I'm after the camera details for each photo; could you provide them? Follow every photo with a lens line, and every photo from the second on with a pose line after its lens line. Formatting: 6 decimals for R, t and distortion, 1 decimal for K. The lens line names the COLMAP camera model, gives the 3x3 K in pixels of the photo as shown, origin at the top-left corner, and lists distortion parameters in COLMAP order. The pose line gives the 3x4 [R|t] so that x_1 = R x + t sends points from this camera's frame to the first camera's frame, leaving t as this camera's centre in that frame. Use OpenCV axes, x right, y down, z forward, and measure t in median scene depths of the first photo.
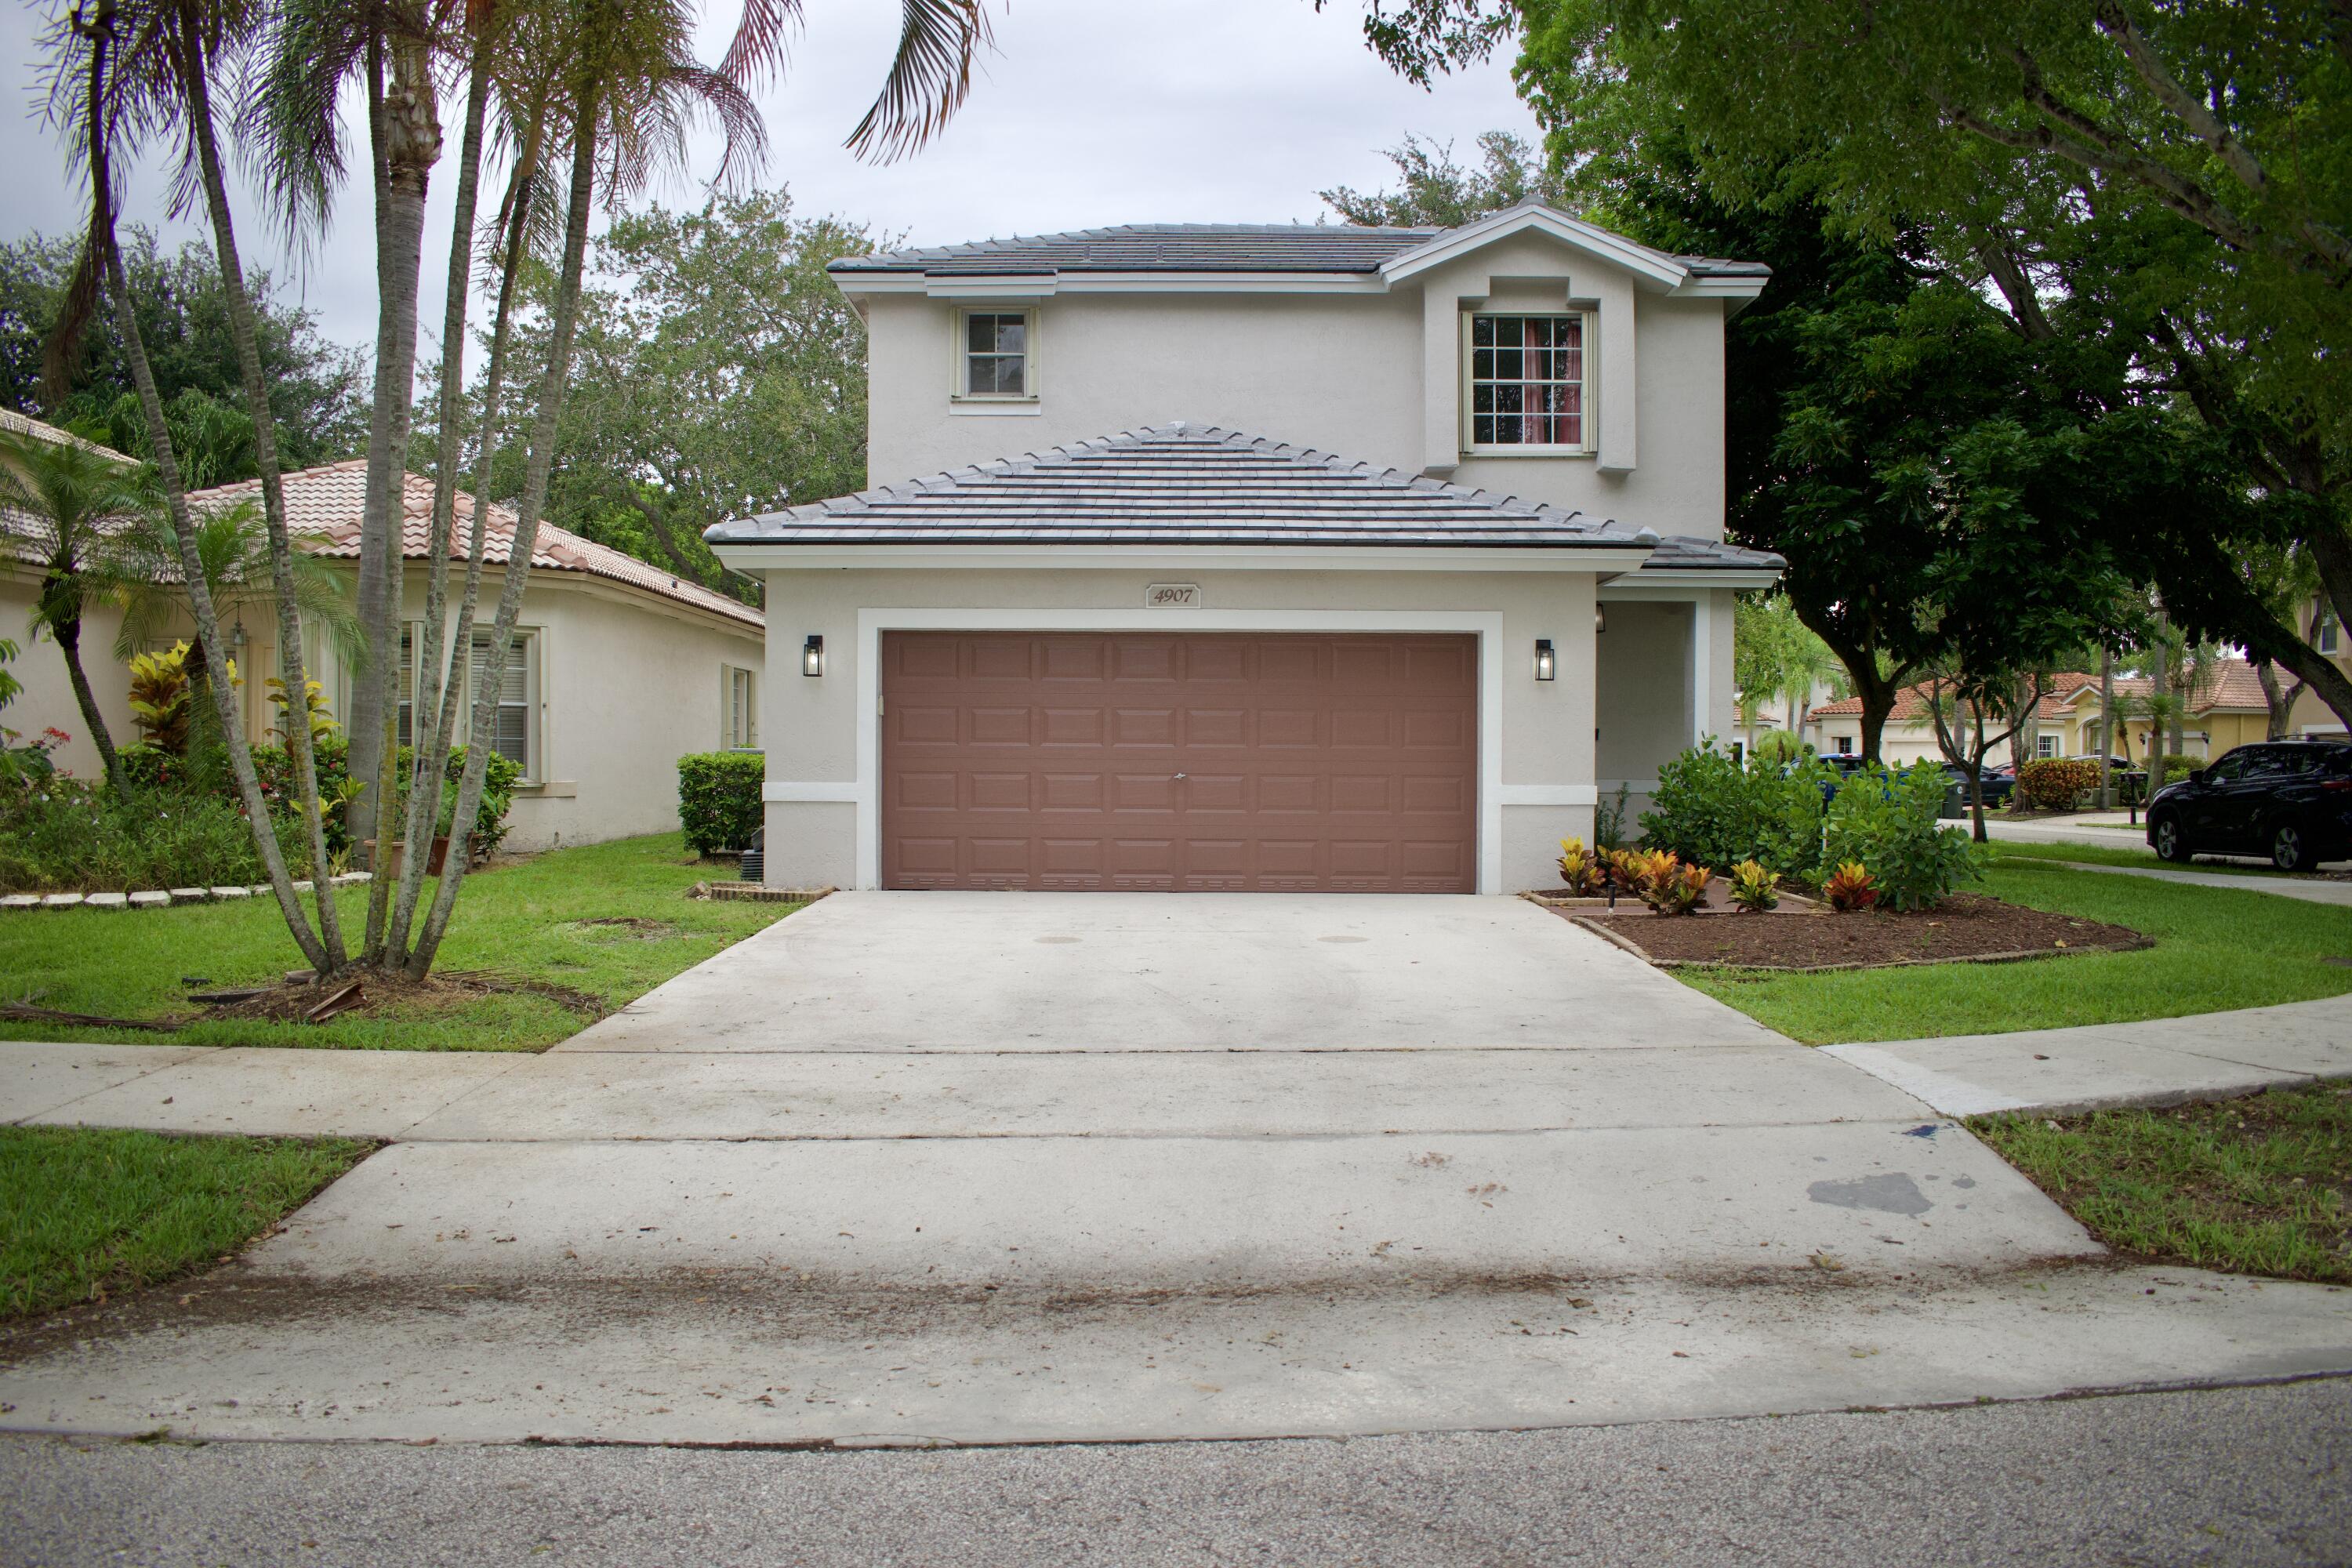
lens RADIAL K [[1831.1, 0, 1179.6], [0, 1831.1, 786.2], [0, 0, 1]] dist [-0.002316, 0.000085]
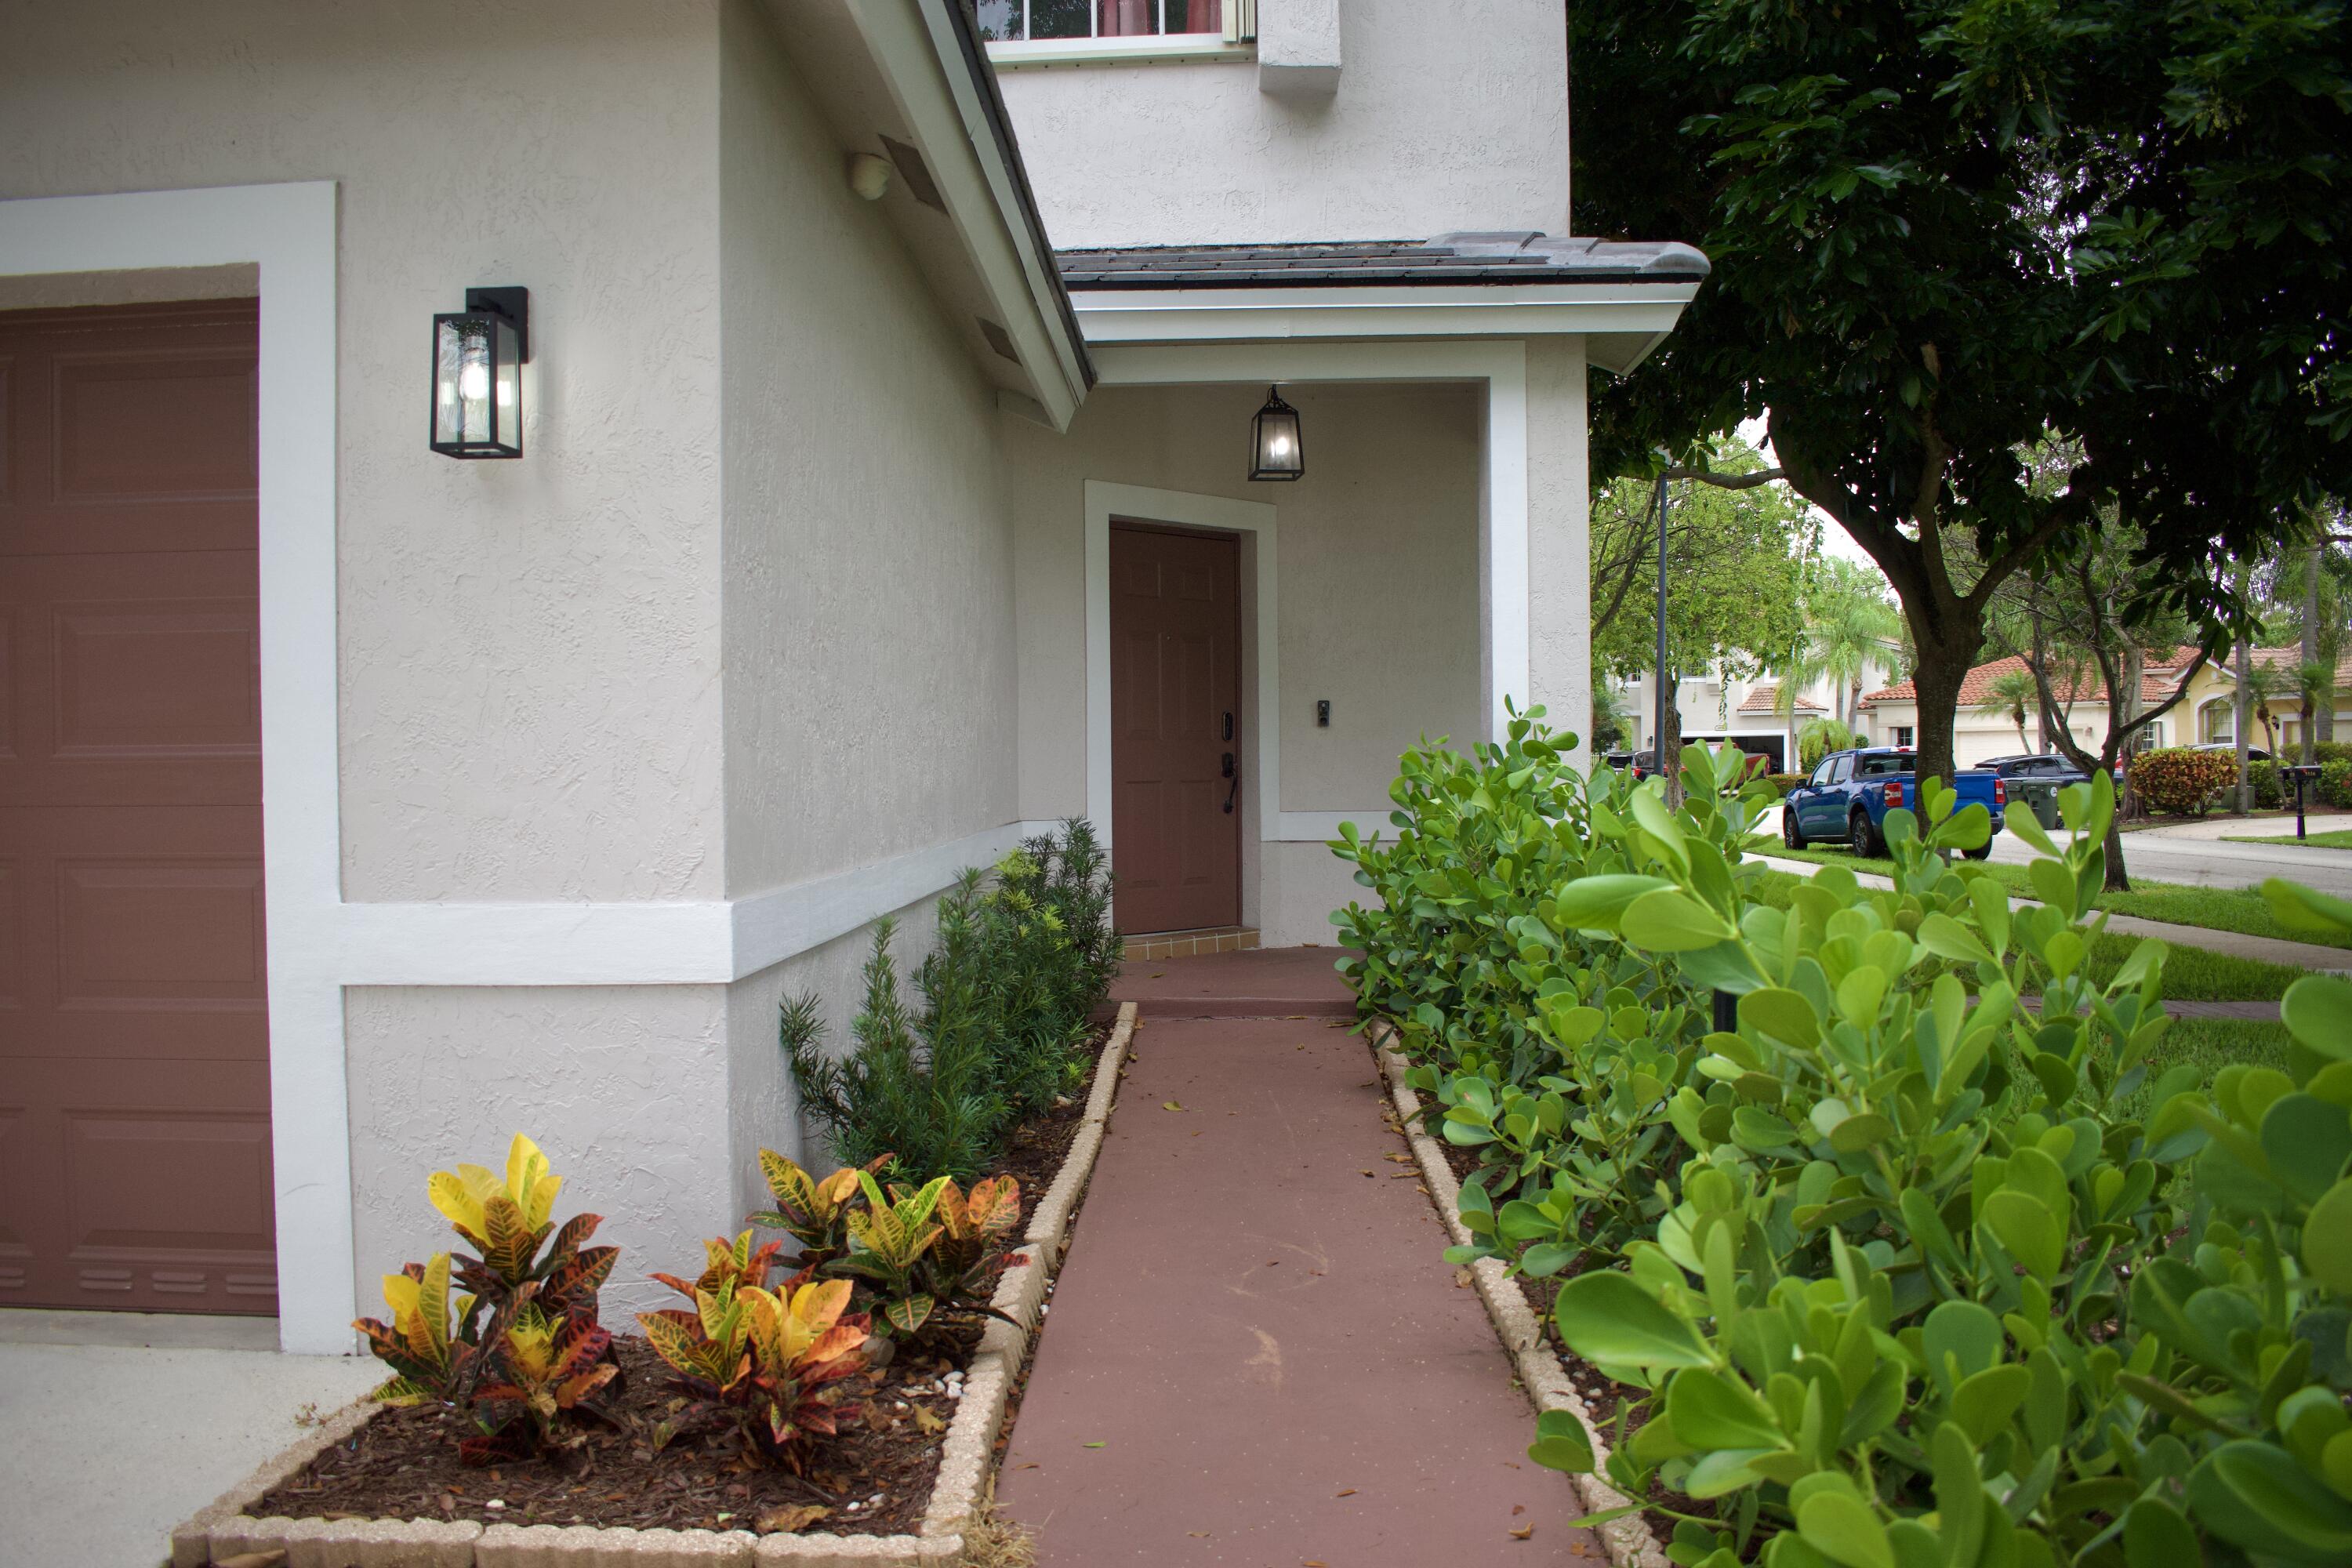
lens RADIAL K [[1831.1, 0, 1171.6], [0, 1831.1, 776.0], [0, 0, 1]] dist [-0.002316, 0.000085]
pose [[0.999296, -0.014890, -0.034431, 0.075071], [0.014661, 0.999869, -0.006882, -0.004337], [0.034529, 0.006372, 0.999383, 0.198450]]
